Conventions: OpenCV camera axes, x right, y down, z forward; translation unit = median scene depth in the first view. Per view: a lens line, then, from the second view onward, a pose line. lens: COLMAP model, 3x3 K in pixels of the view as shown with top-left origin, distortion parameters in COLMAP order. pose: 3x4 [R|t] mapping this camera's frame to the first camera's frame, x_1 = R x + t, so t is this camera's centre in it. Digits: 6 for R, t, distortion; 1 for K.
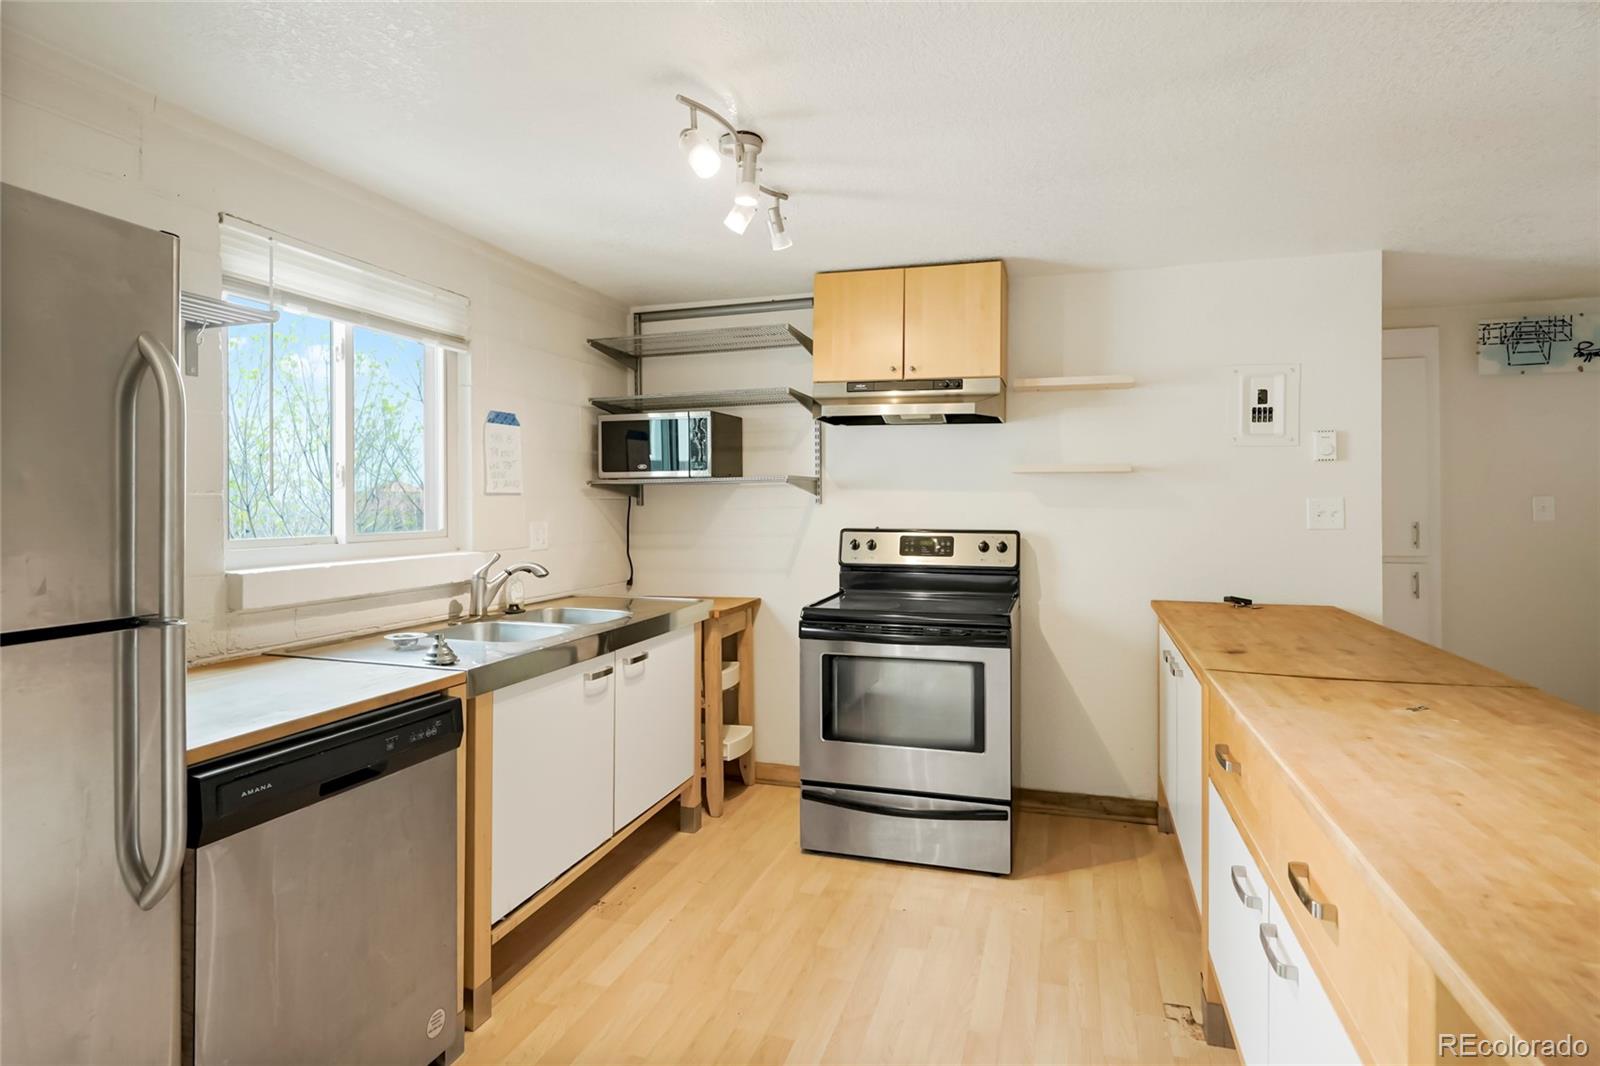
lens RADIAL K [[827.1, 0, 802.9], [0, 827.1, 500.4], [0, 0, 1]] dist [-0.002408, -0.000078]
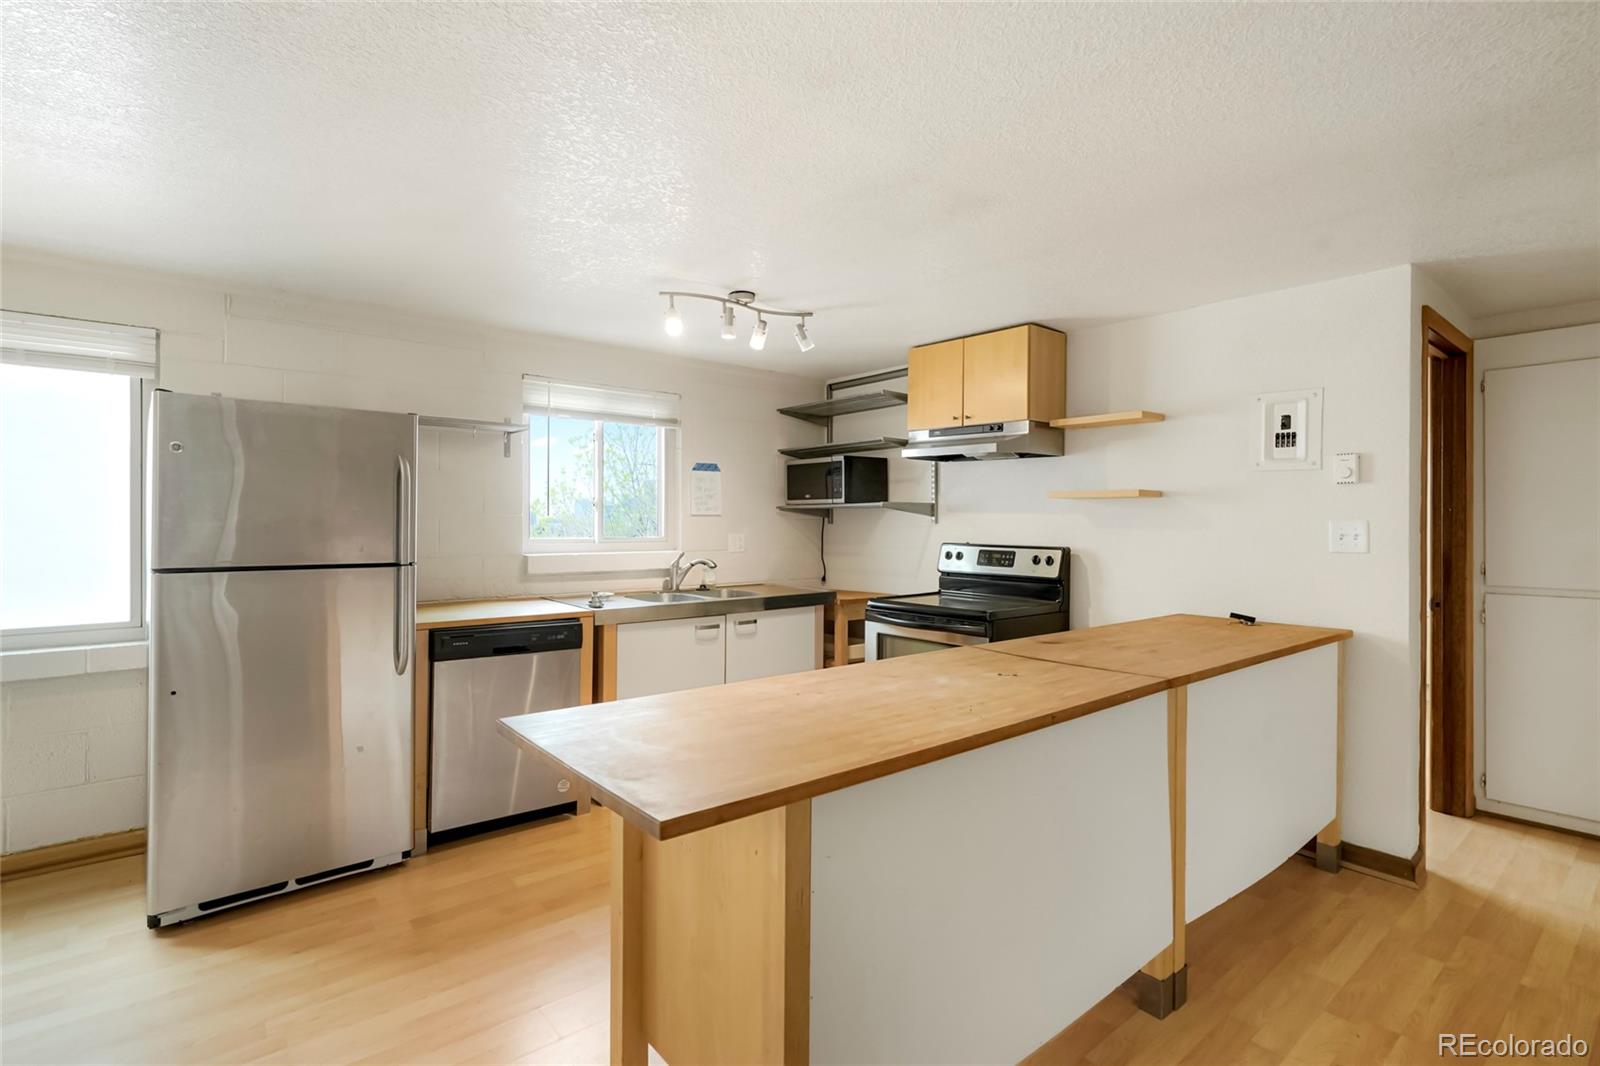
lens RADIAL K [[762.0, 0, 802.0], [0, 762.0, 522.1], [0, 0, 1]] dist [-0.000278, -0.000006]
pose [[0.843928, 0.006734, -0.536414, 0.544450], [-0.005930, 0.999977, 0.003224, -0.000614], [0.536424, 0.000460, 0.843949, -0.121040]]
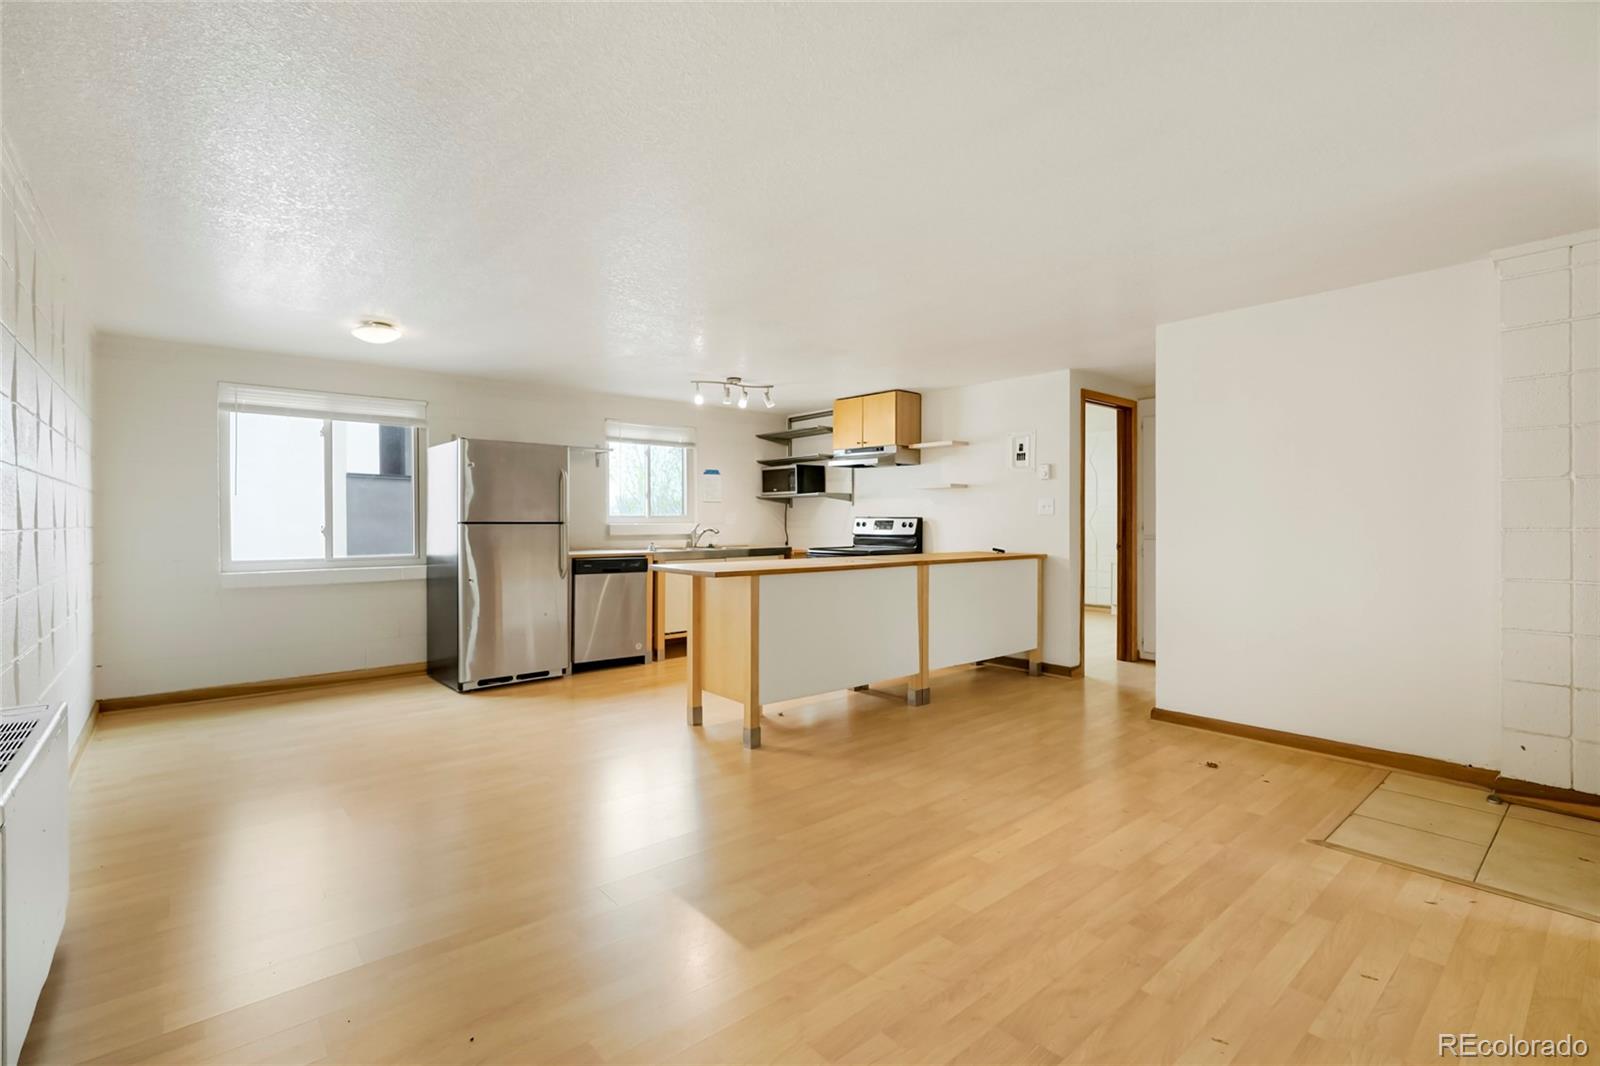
lens RADIAL K [[721.6, 0, 797.3], [0, 721.6, 521.5], [0, 0, 1]] dist [0.013778, 0.000095]
pose [[0.850460, 0.001219, -0.526038, 0.982283], [0.000260, 0.999996, 0.002738, 0.044221], [0.526039, -0.002466, 0.850457, -0.715973]]
